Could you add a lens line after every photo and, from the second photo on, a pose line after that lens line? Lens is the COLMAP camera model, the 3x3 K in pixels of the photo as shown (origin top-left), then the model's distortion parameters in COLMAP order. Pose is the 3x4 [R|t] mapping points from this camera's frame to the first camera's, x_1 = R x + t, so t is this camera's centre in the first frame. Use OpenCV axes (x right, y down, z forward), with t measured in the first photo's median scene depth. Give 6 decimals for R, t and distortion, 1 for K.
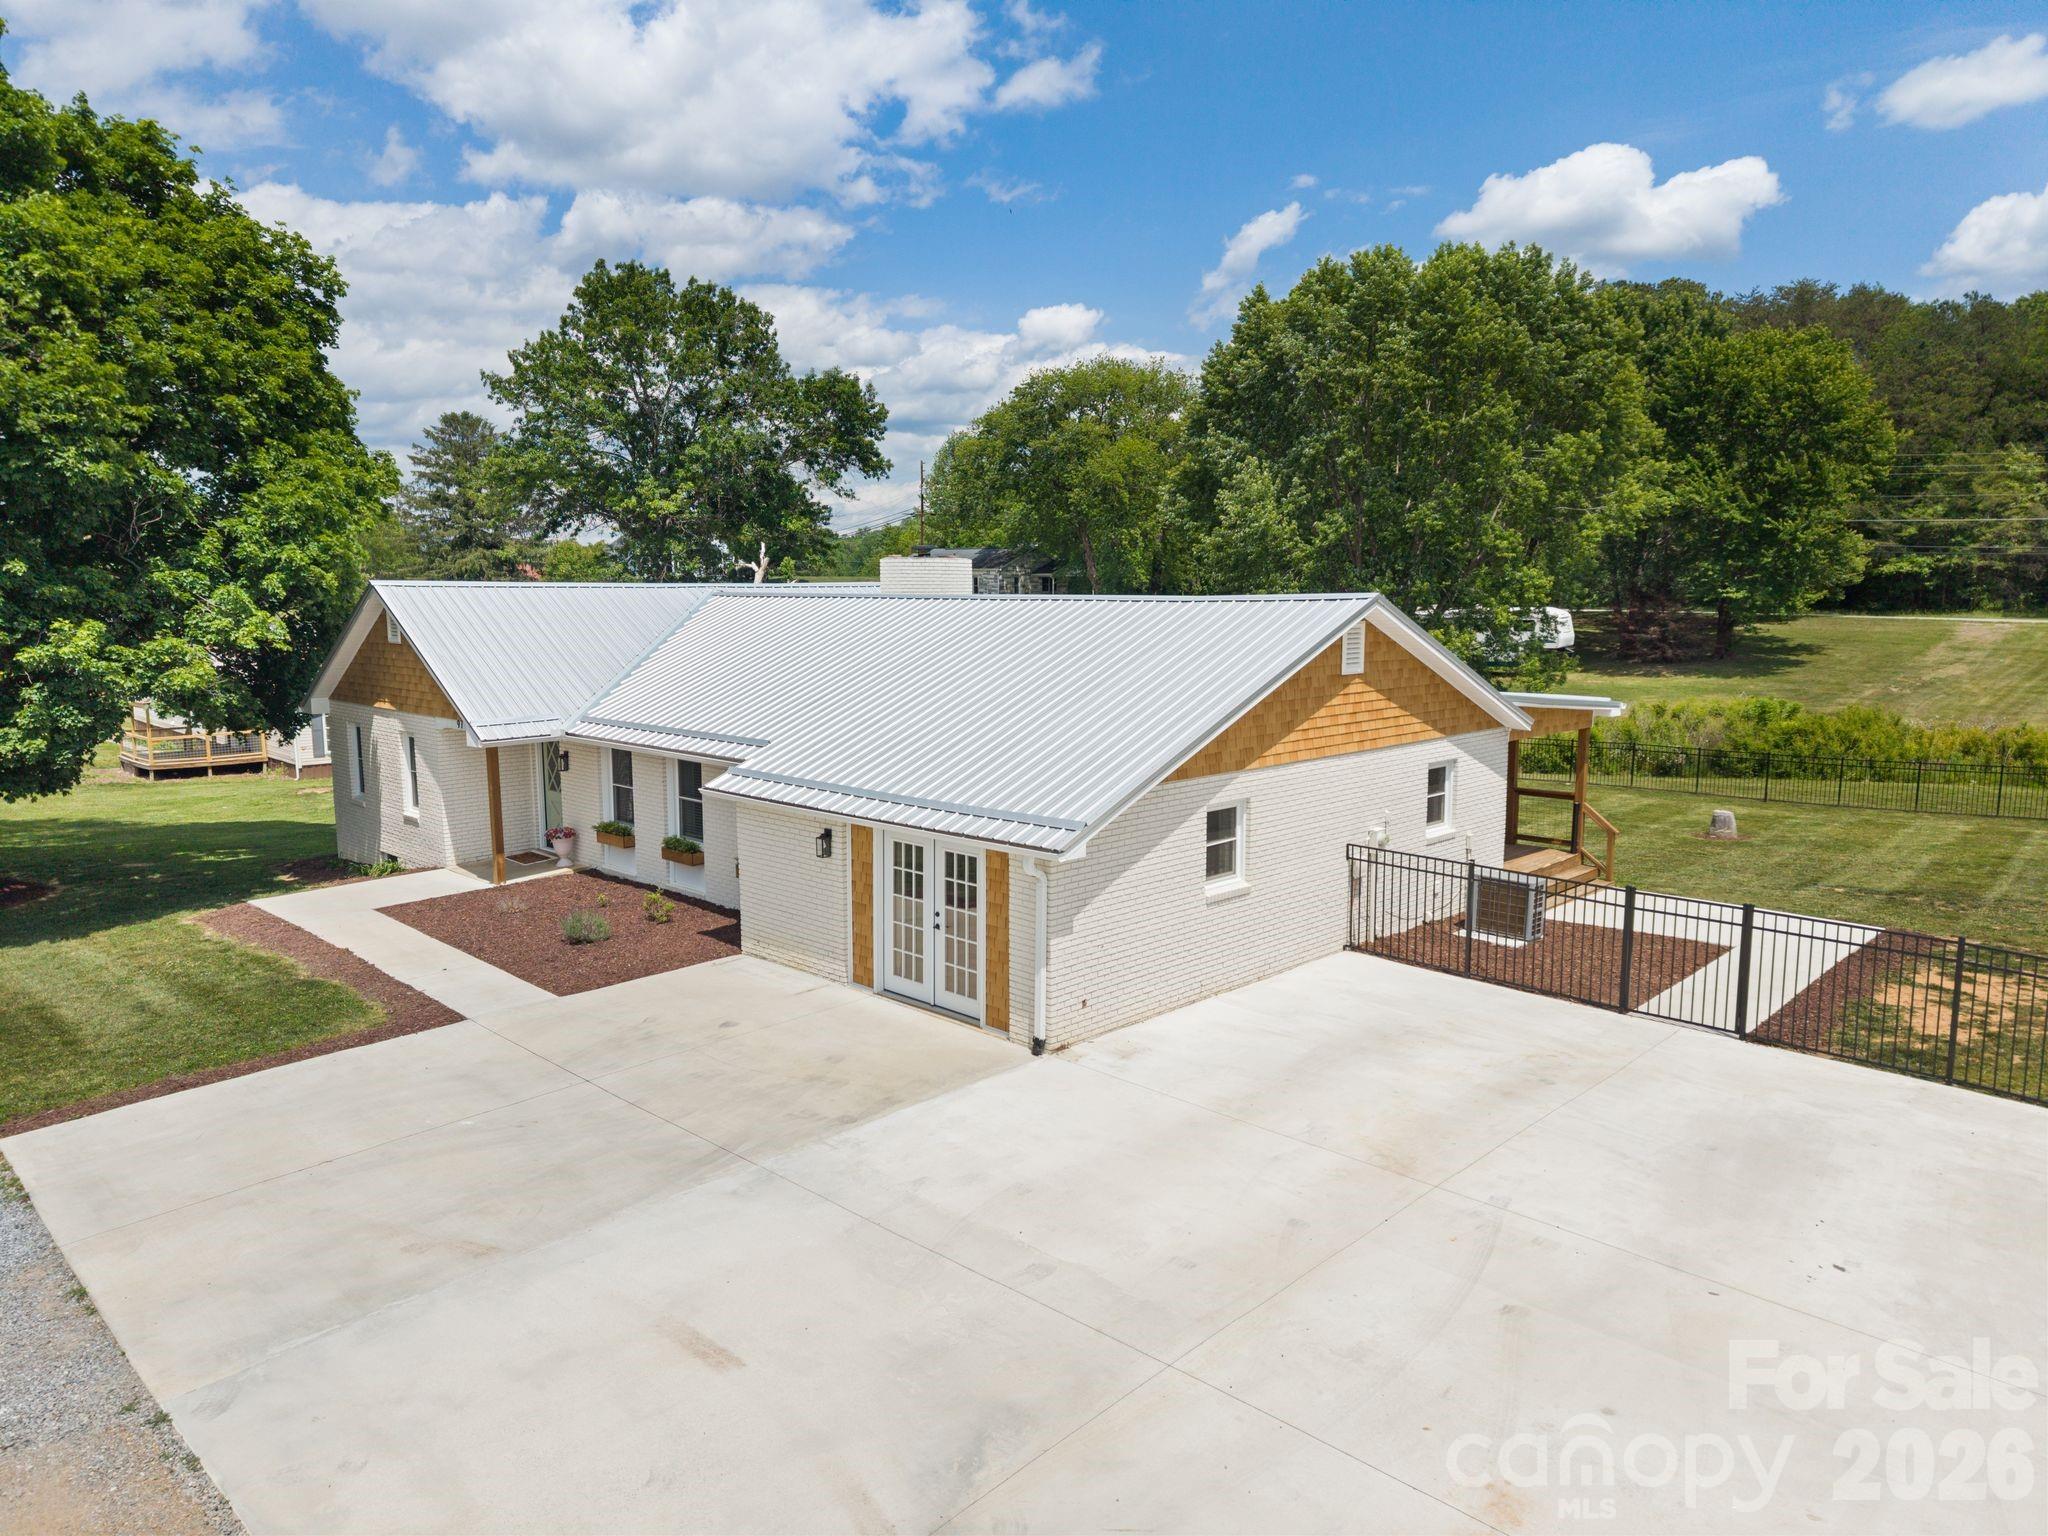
lens RADIAL K [[1377.3, 0, 1024.0], [0, 1377.3, 768.0], [0, 0, 1]] dist [0.032220, -0.000145]
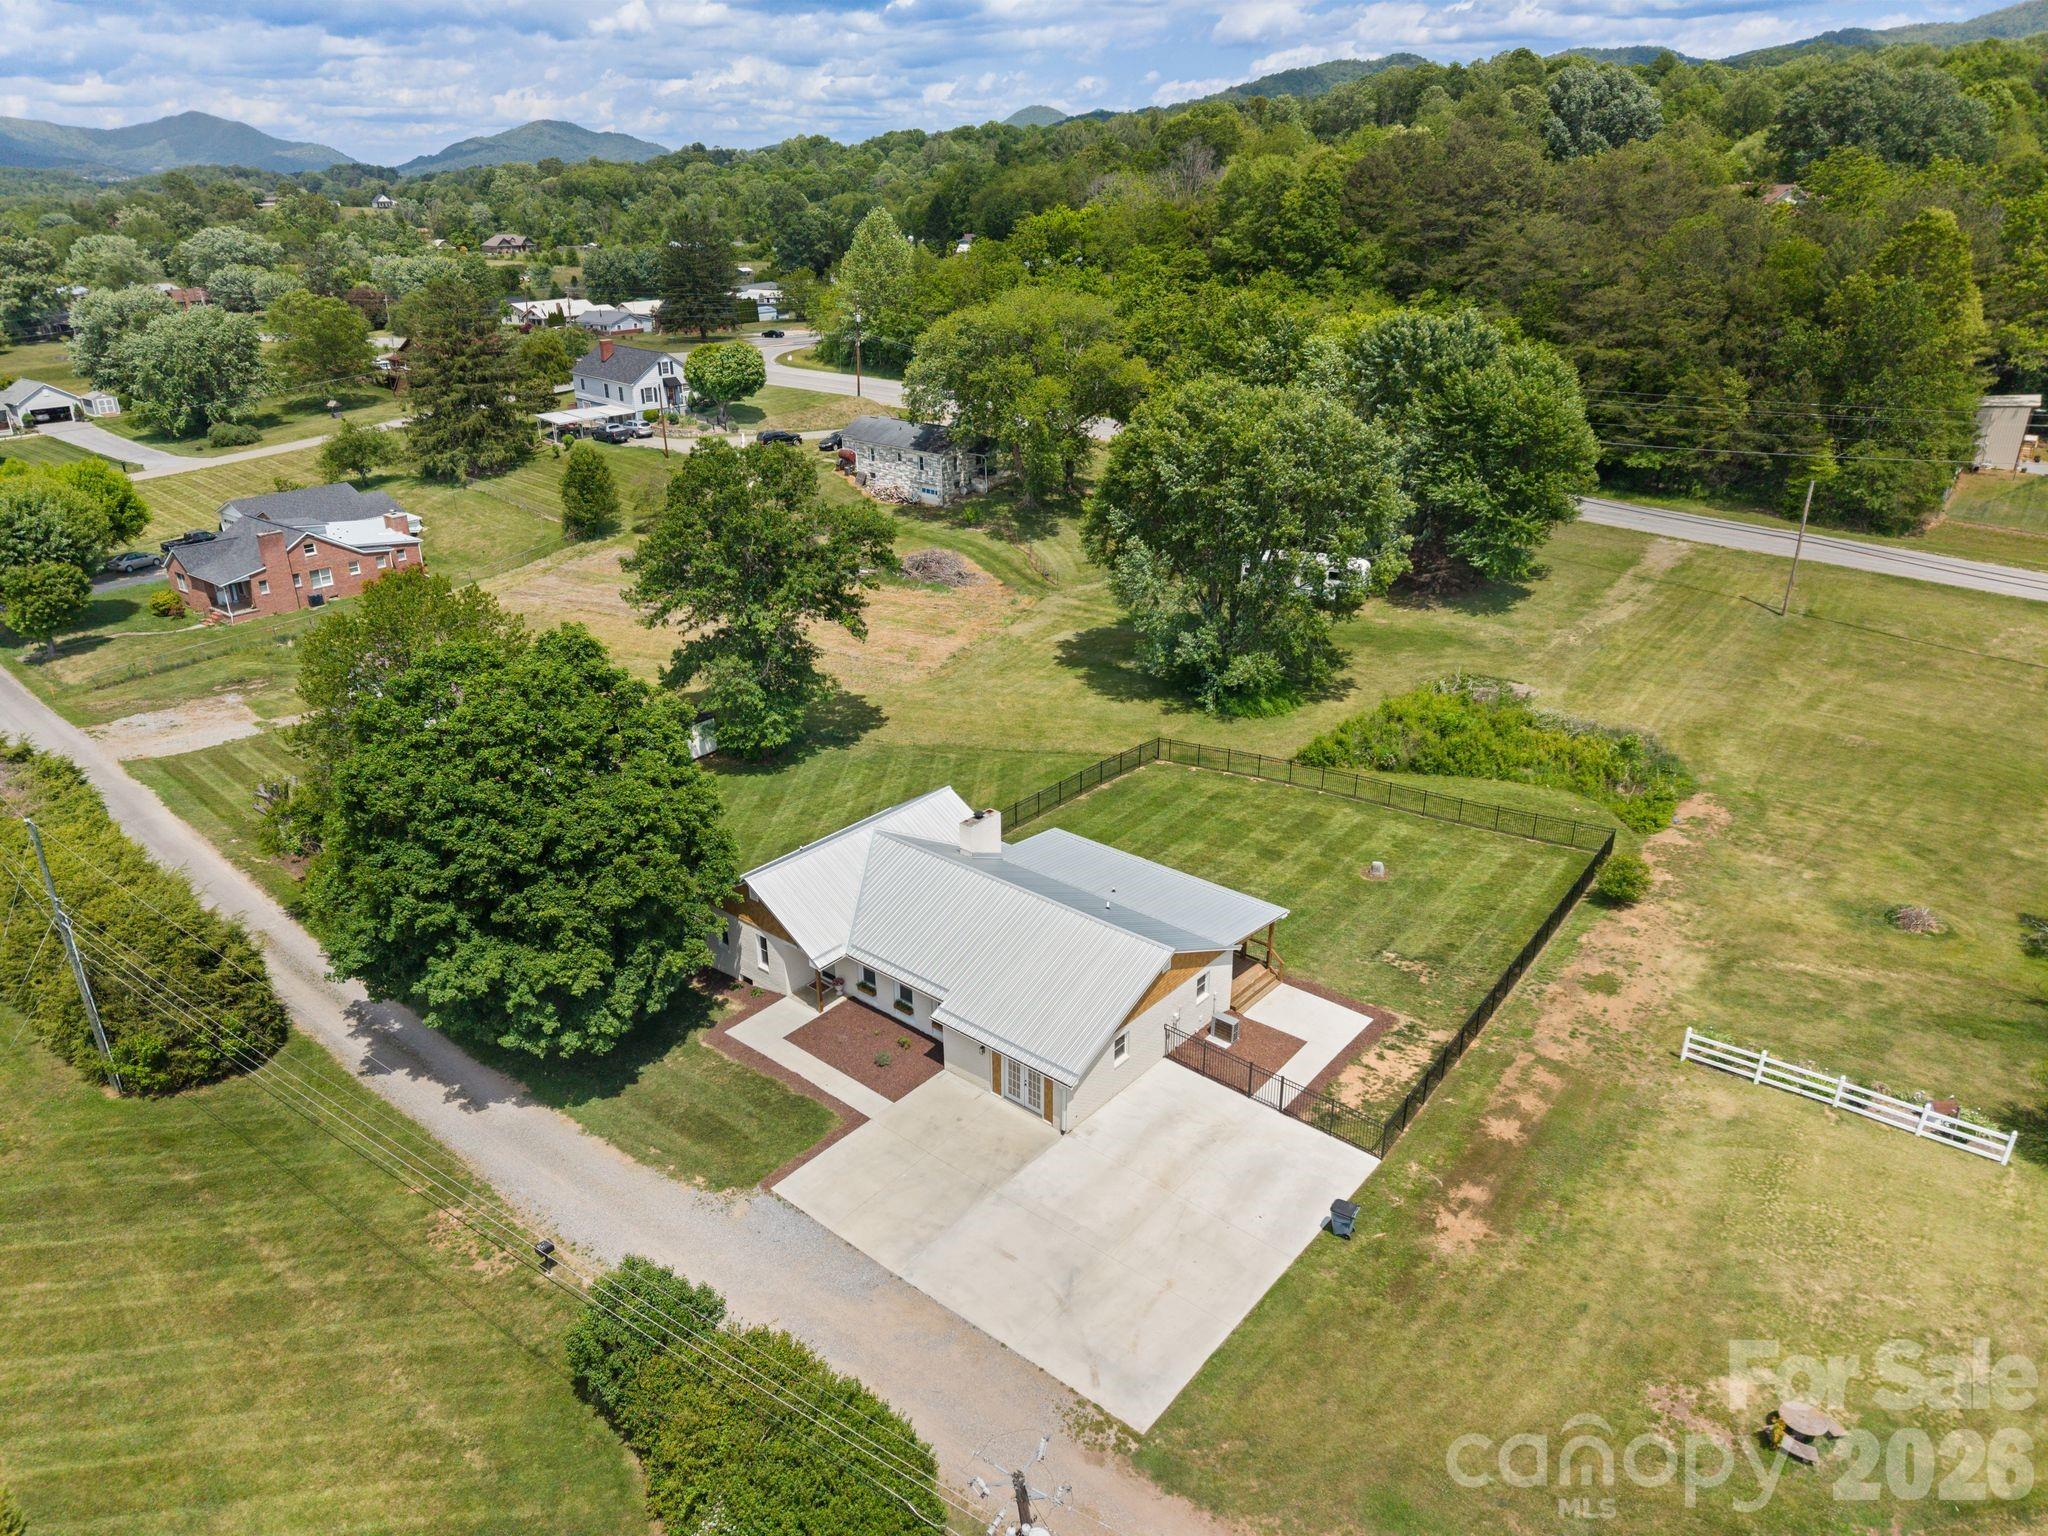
lens RADIAL K [[1377.3, 0, 1024.0], [0, 1377.3, 768.0], [0, 0, 1]] dist [0.032220, -0.000145]
pose [[0.997121, -0.027455, 0.070684, -0.204051], [0.008063, 0.965256, 0.261182, -1.048481], [-0.075399, -0.259860, 0.962698, -1.346519]]
